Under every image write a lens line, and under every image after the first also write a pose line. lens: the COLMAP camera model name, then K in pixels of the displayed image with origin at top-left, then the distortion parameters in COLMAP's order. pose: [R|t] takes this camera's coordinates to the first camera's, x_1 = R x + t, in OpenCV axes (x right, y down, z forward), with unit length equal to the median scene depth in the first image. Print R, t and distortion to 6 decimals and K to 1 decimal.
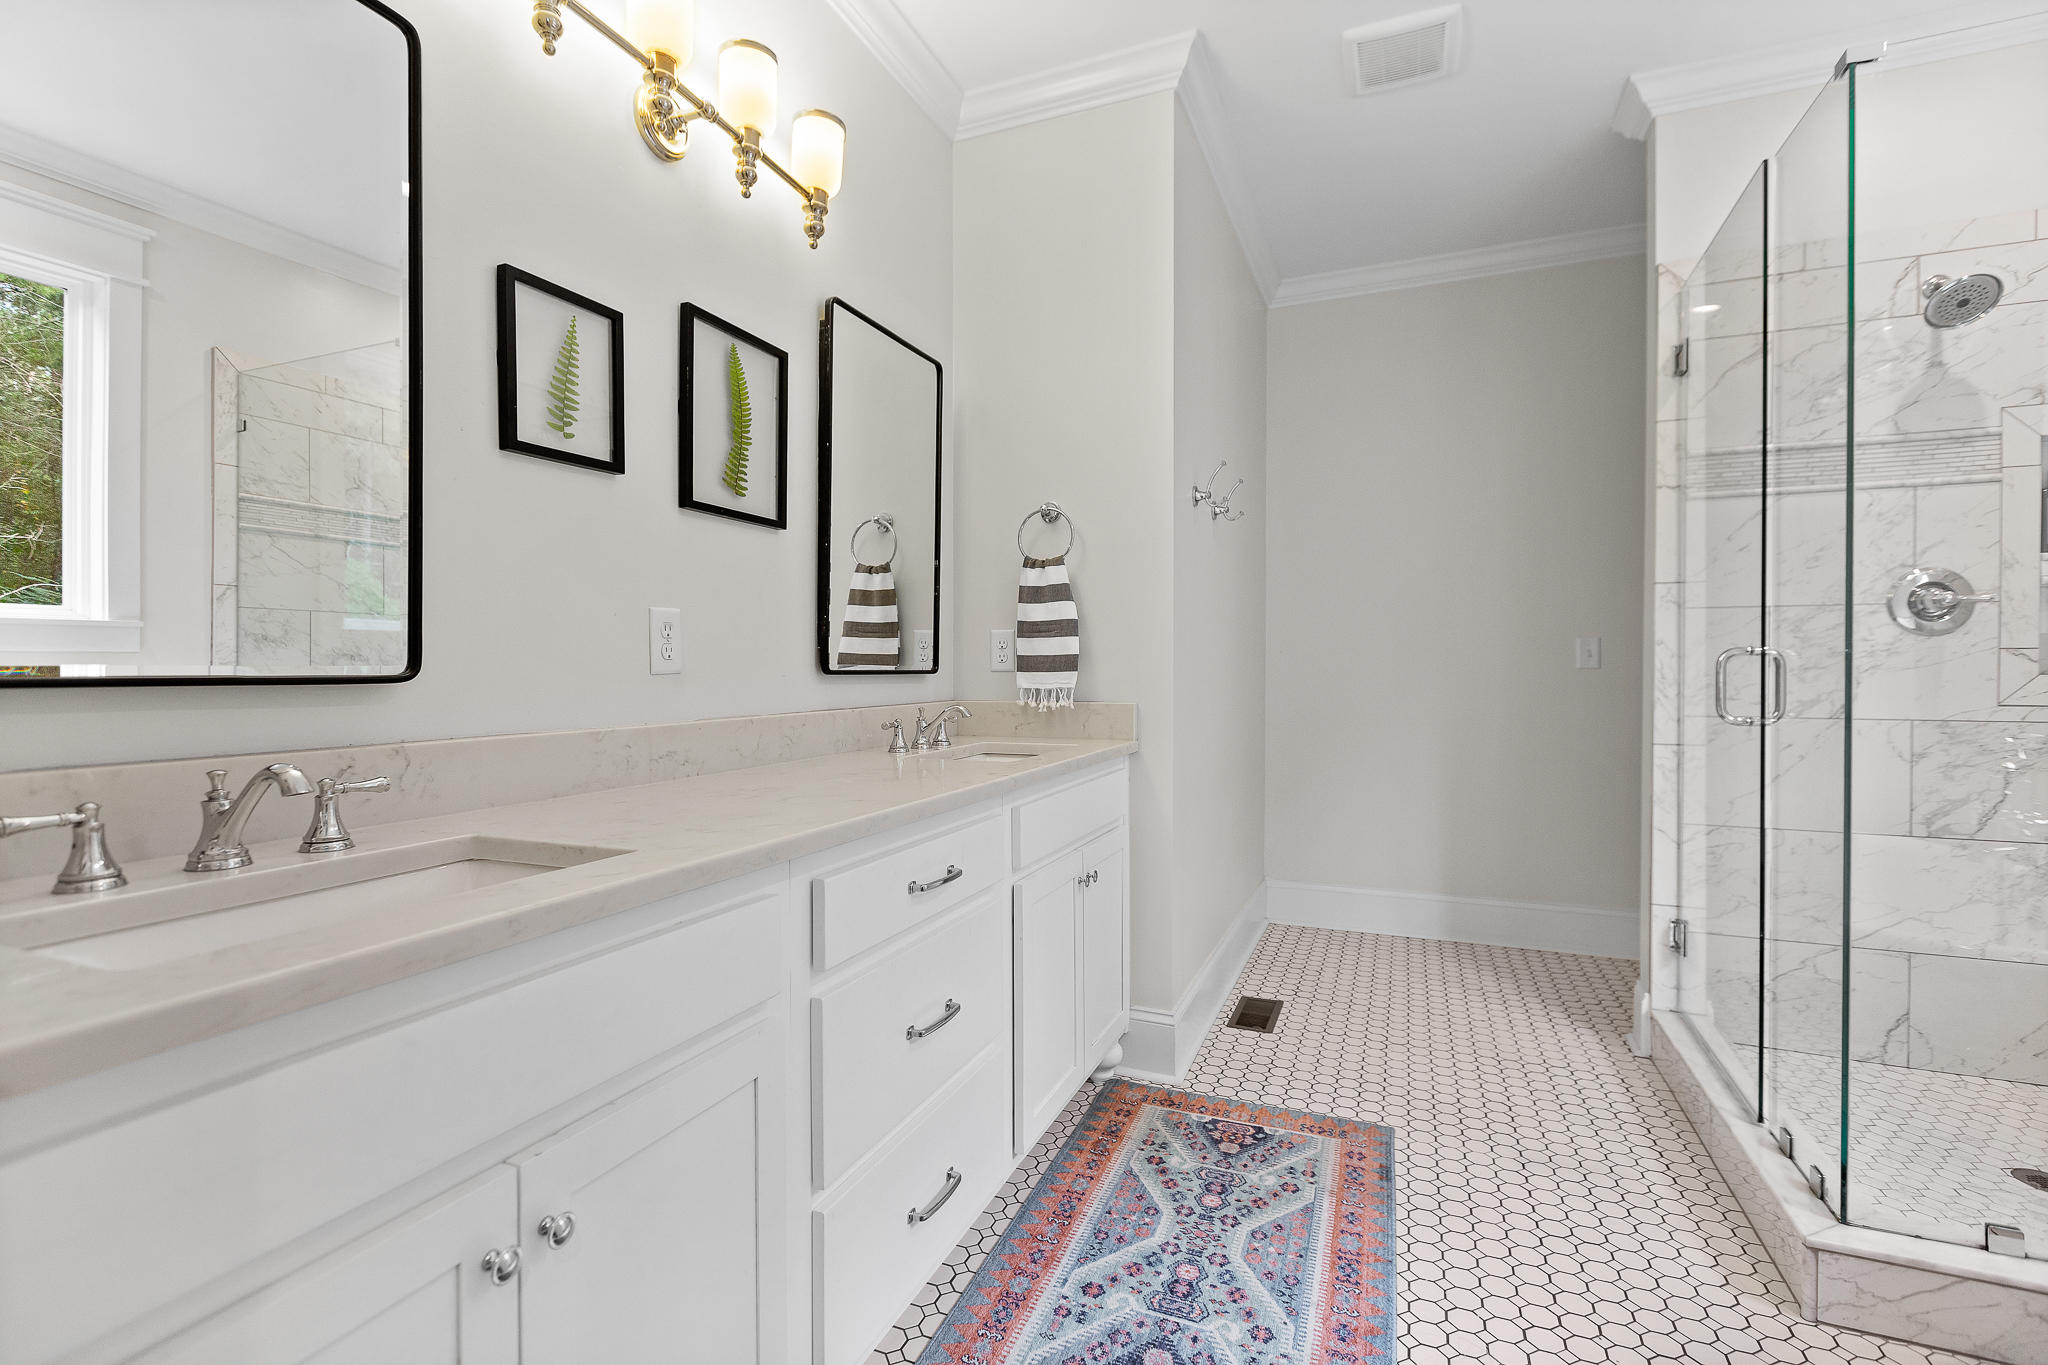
lens RADIAL K [[930.8, 0, 1024.0], [0, 930.8, 682.5], [0, 0, 1]] dist [0.000749, -0.000034]
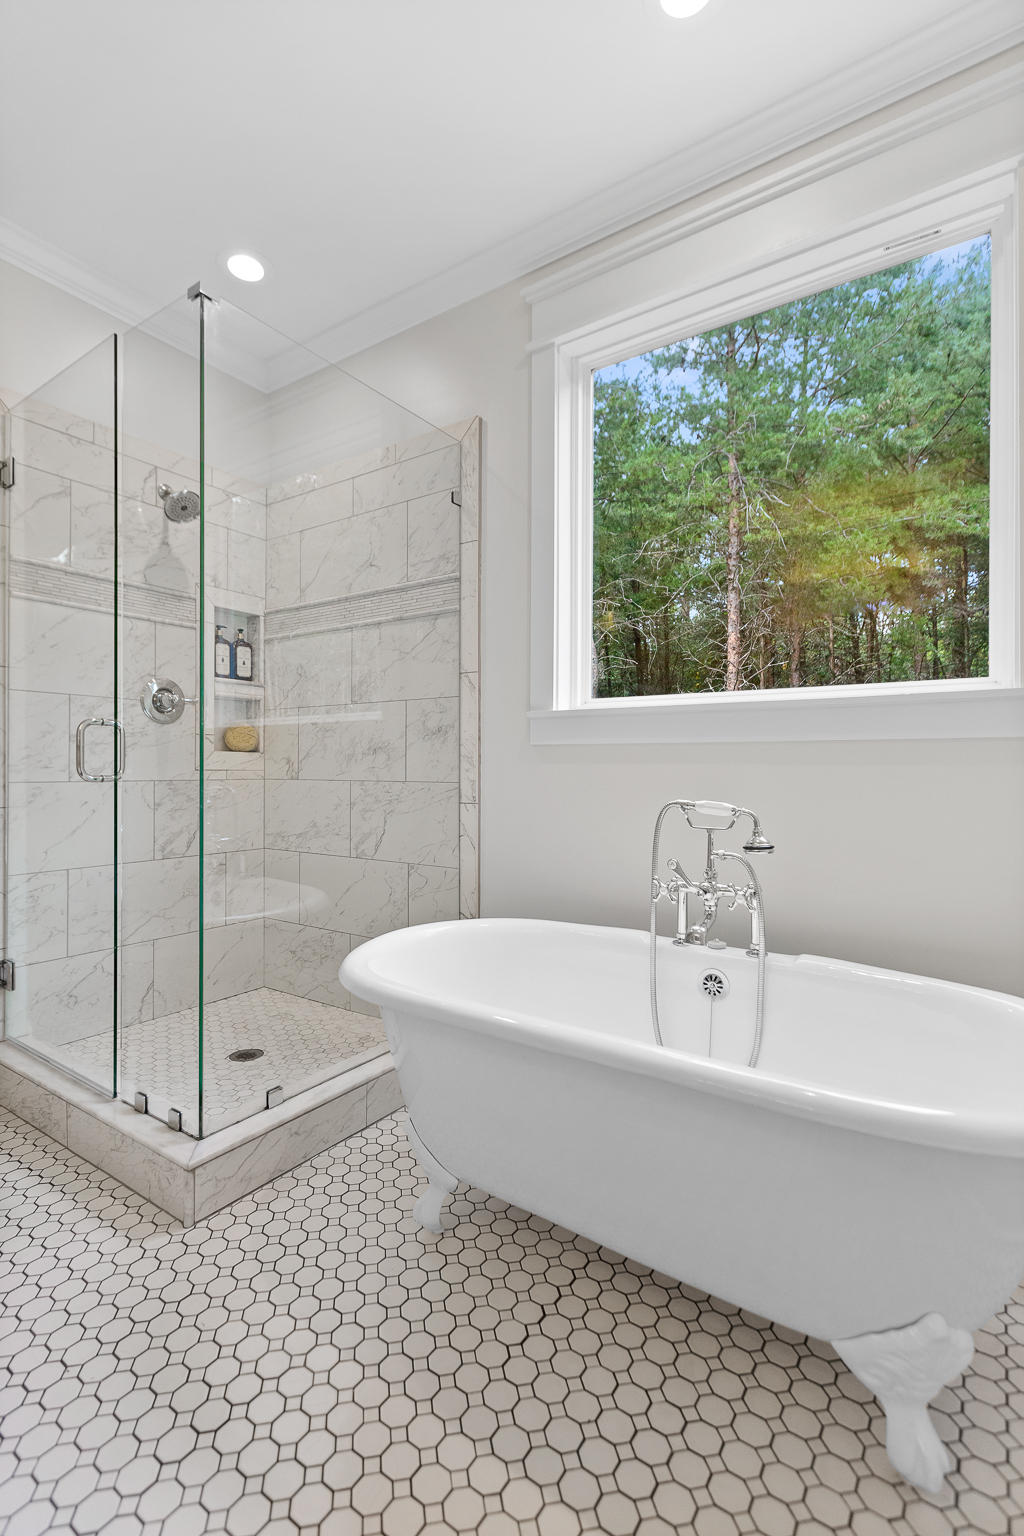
lens RADIAL K [[711.9, 0, 512.0], [0, 711.9, 768.0], [0, 0, 1]] dist [0.000513, -0.000374]
pose [[0.201782, -0.000527, 0.979430, -0.034410], [0.009778, 0.999951, -0.001477, 0.028721], [-0.979382, 0.009875, 0.201777, 0.233278]]
